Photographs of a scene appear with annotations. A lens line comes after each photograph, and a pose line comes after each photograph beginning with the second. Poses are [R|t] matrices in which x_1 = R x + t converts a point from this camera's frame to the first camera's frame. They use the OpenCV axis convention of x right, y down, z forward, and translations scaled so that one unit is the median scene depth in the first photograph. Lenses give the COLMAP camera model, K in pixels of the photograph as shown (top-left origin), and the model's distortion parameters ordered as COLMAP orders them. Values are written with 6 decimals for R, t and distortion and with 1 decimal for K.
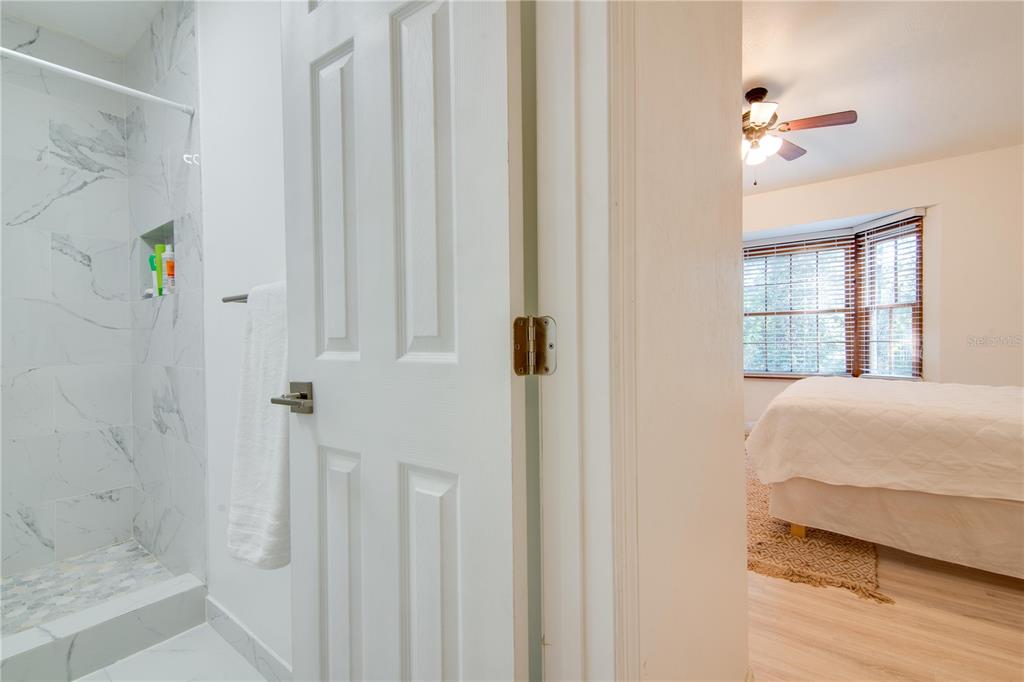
lens RADIAL K [[459.5, 0, 508.0], [0, 459.5, 341.0], [0, 0, 1]] dist [0.011854, -0.000920]
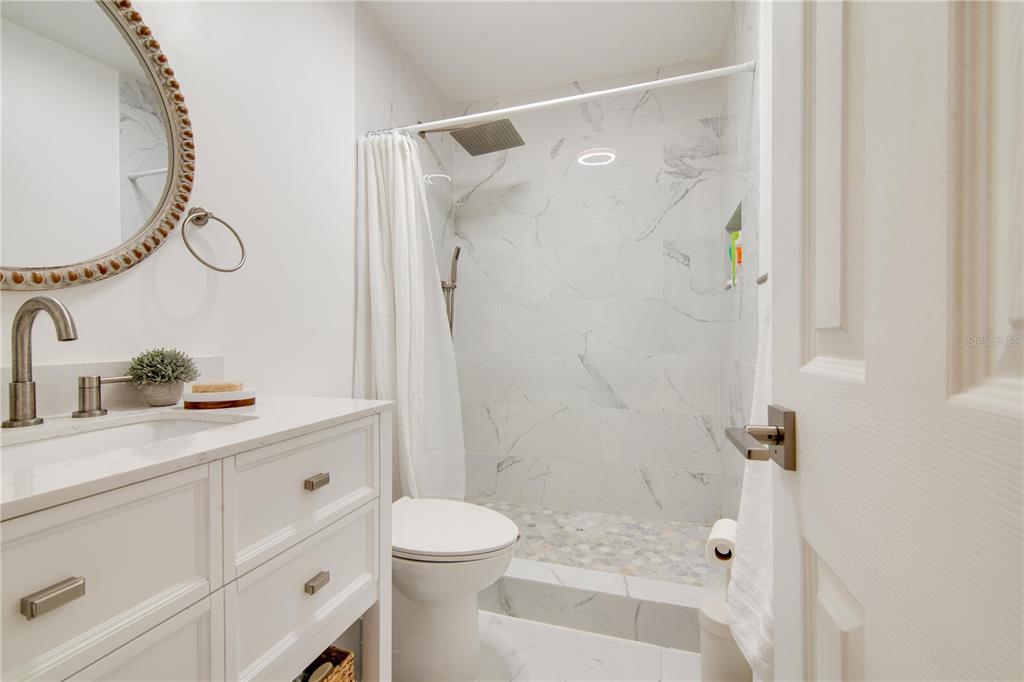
lens RADIAL K [[459.5, 0, 508.0], [0, 459.5, 341.0], [0, 0, 1]] dist [0.011854, -0.000920]
pose [[0.342556, 0.020161, -0.939281, -0.019233], [-0.005198, 0.999795, 0.019564, -0.000724], [0.939483, -0.001820, 0.342590, 0.239652]]
